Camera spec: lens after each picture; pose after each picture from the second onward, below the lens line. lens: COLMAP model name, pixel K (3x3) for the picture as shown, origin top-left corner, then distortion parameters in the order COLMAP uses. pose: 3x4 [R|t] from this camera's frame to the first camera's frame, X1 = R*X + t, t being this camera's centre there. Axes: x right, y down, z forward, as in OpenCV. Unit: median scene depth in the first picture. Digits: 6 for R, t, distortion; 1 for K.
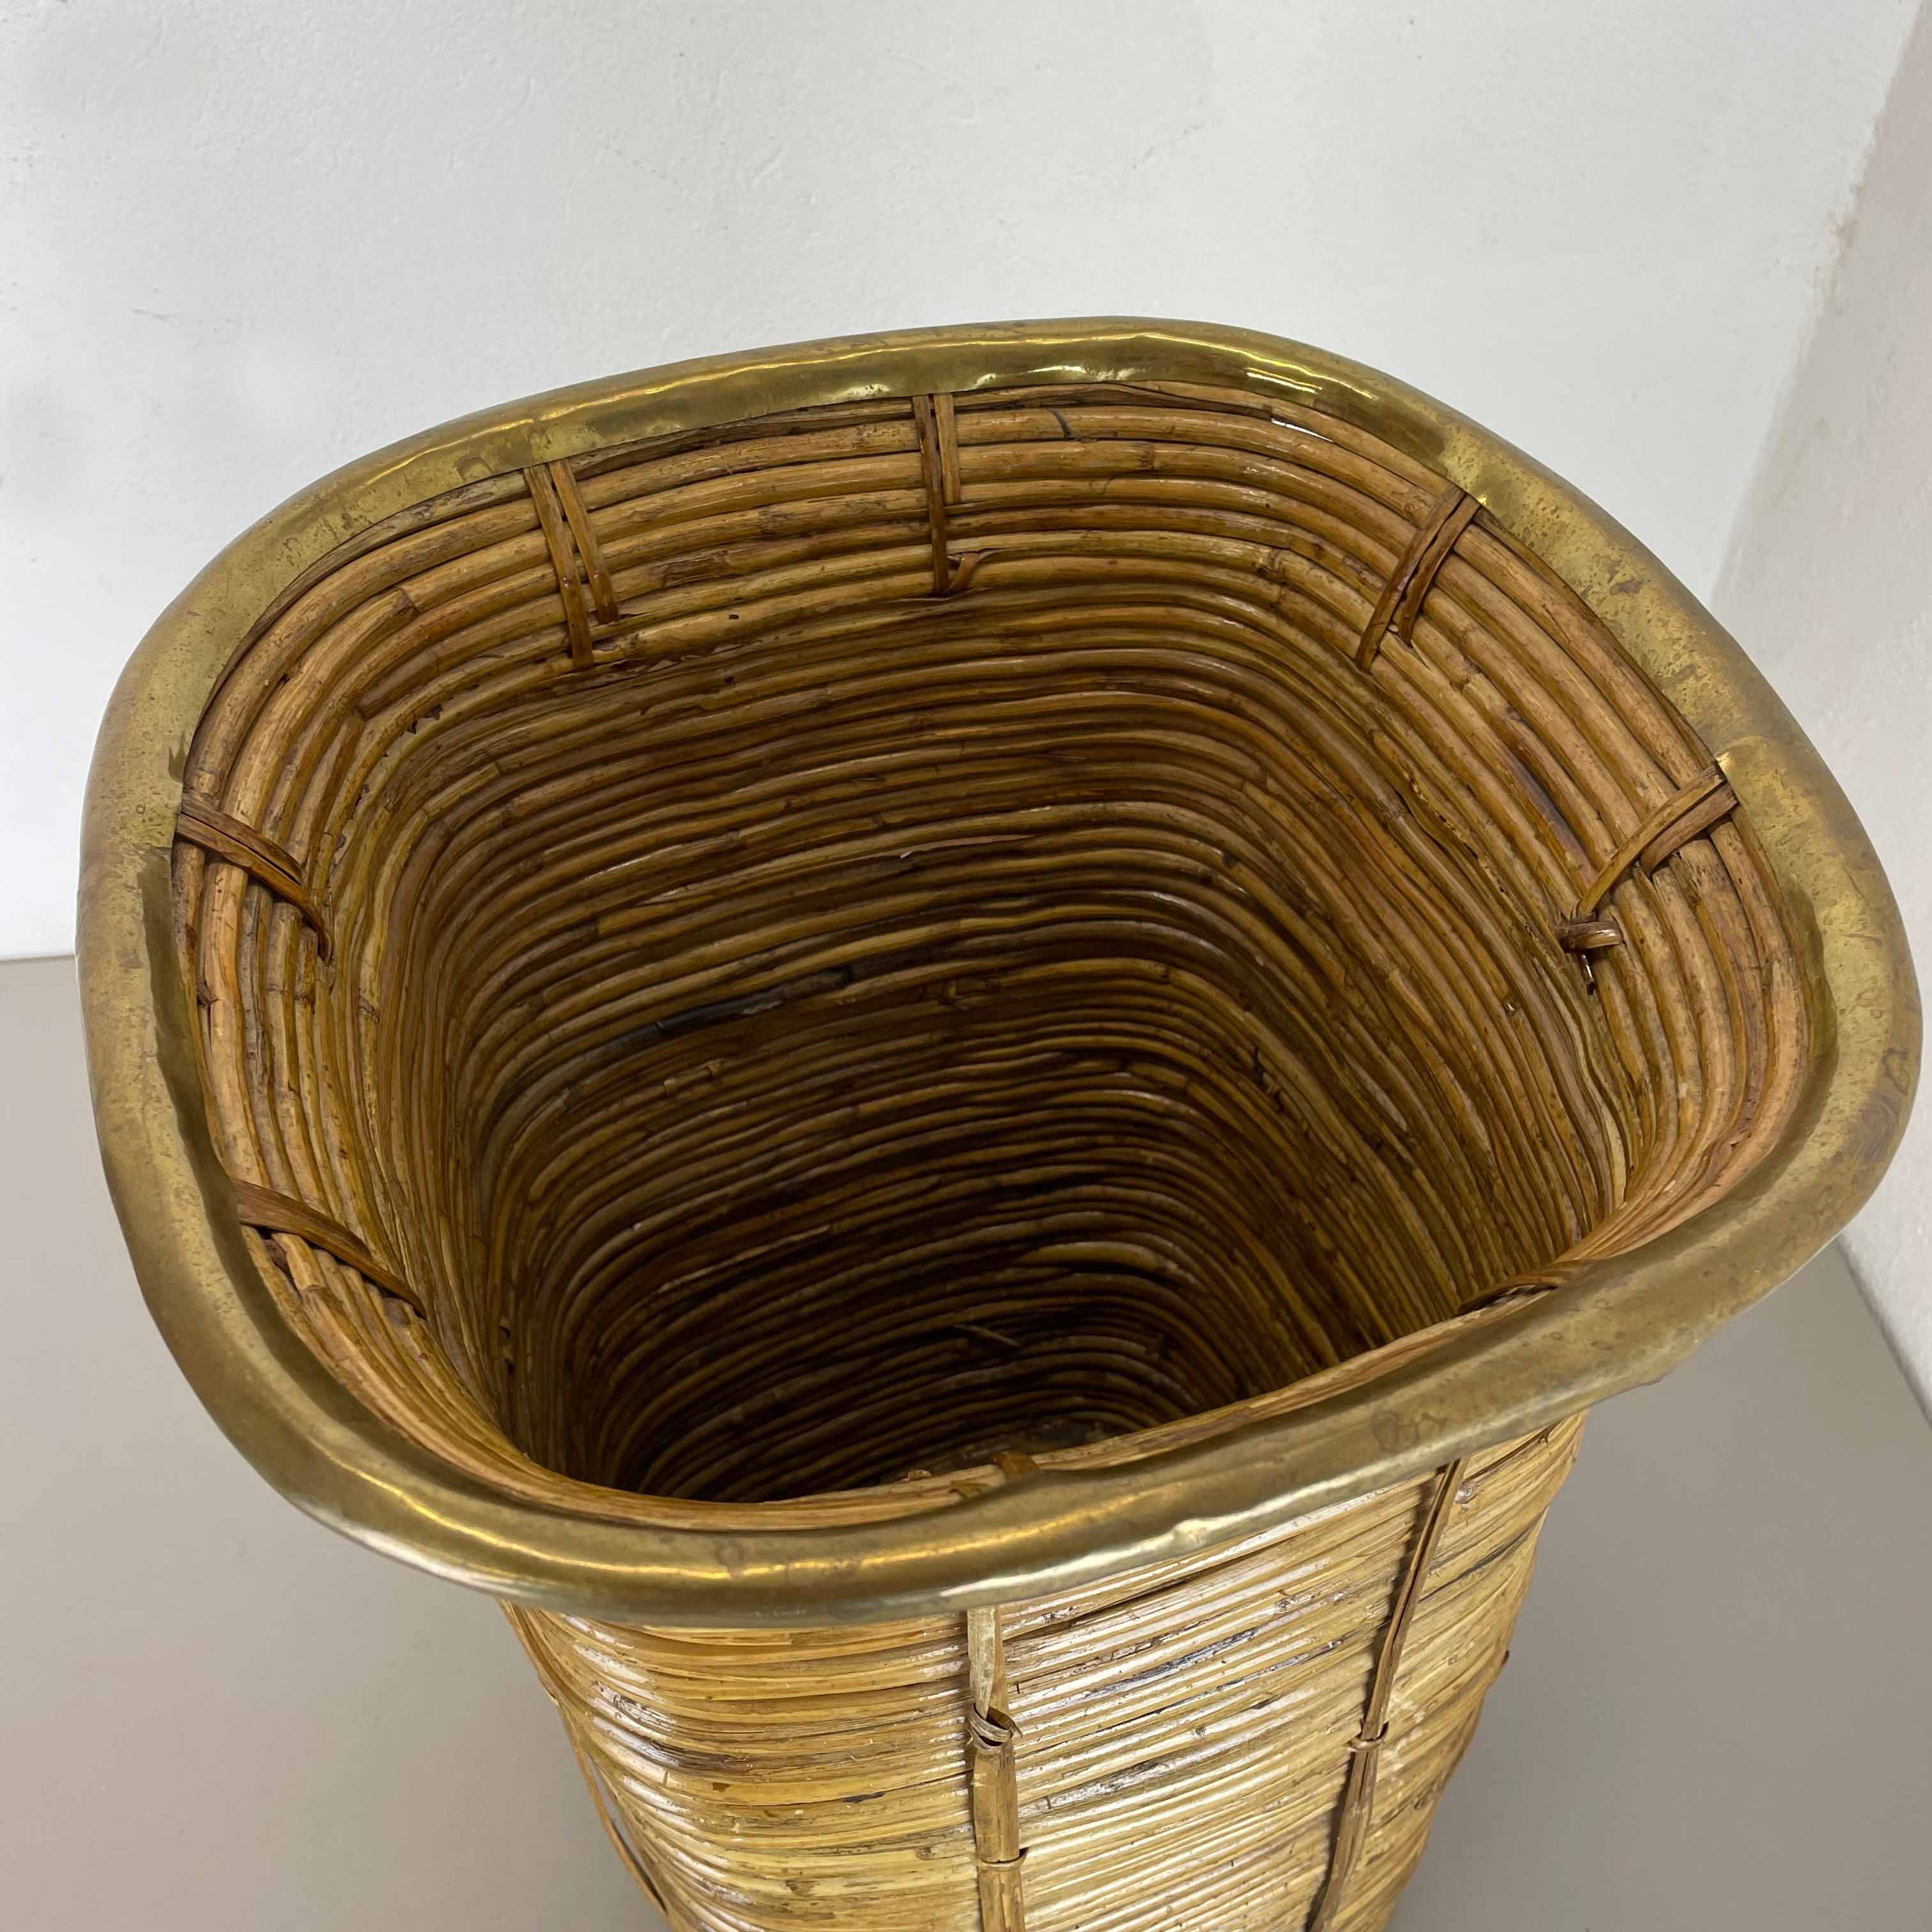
lens RADIAL K [[2057.8, 0, 962.0], [0, 2057.8, 965.2], [0, 0, 1]] dist [0.139418, -0.297618]
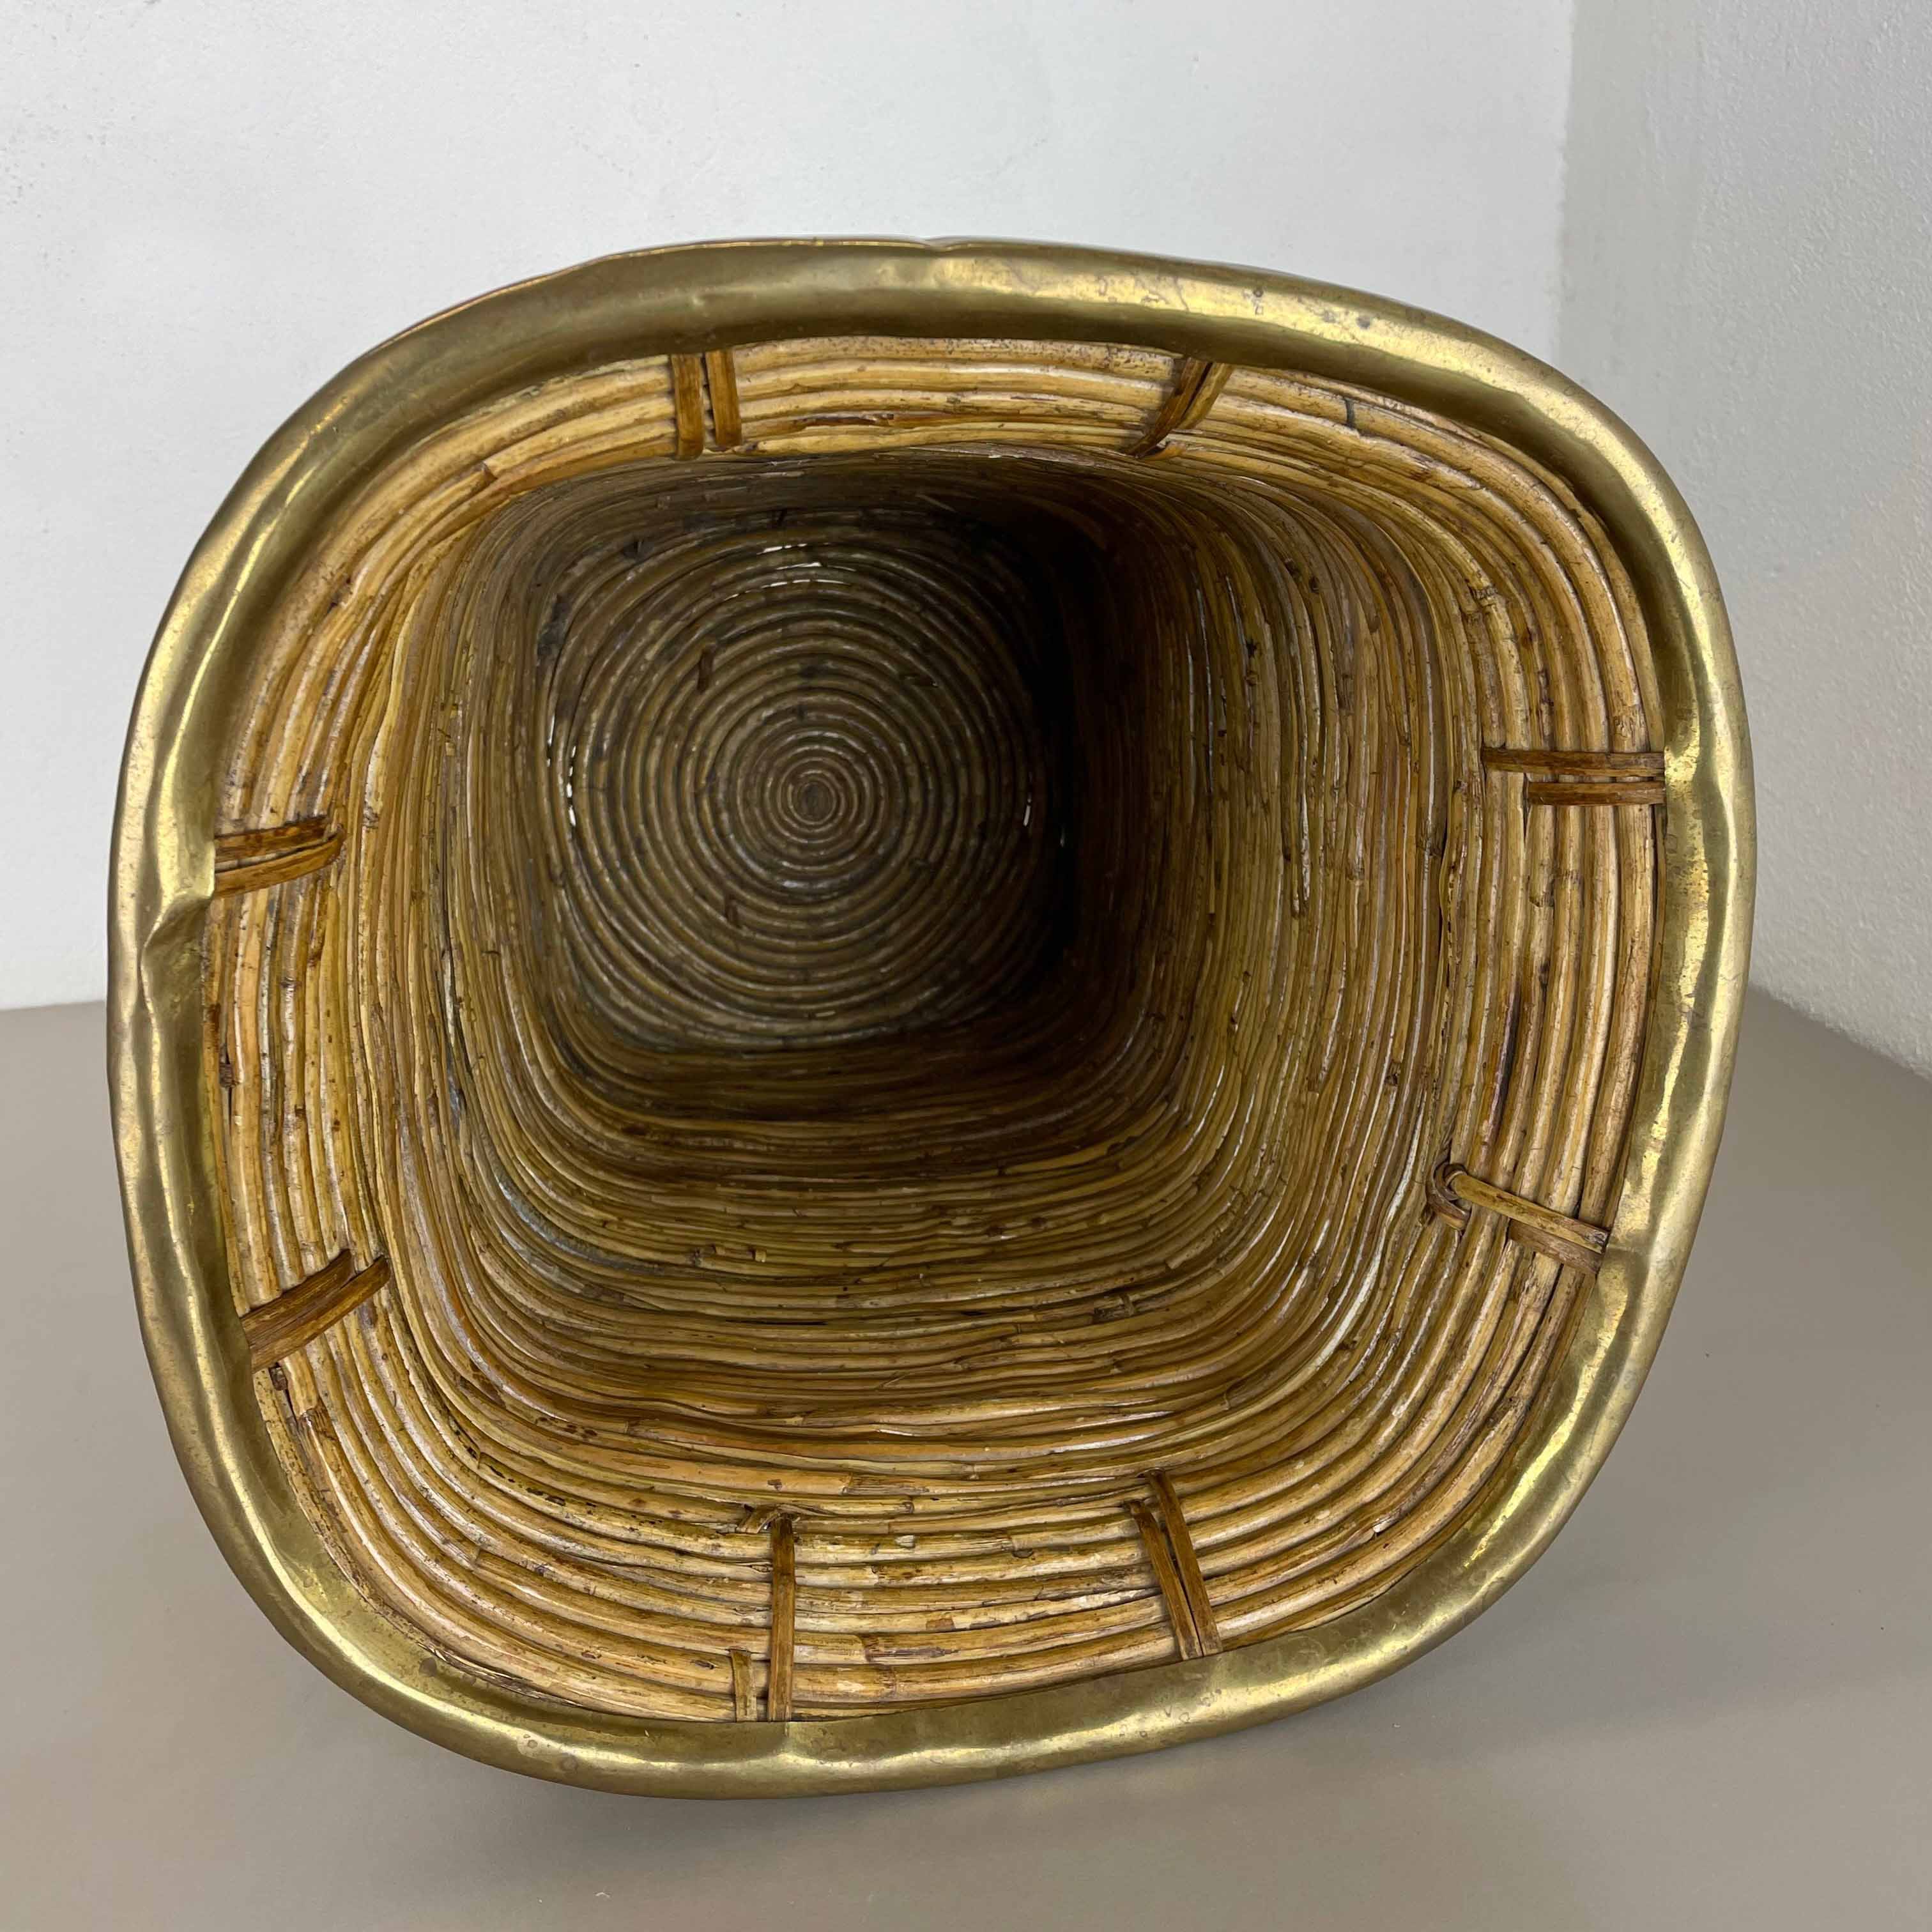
lens RADIAL K [[2057.8, 0, 962.0], [0, 2057.8, 965.2], [0, 0, 1]] dist [0.139418, -0.297618]
pose [[0.919034, 0.293973, 0.262595, -0.276665], [-0.377613, 0.465508, 0.800444, -0.876631], [0.113069, -0.834794, 0.538826, 0.457357]]
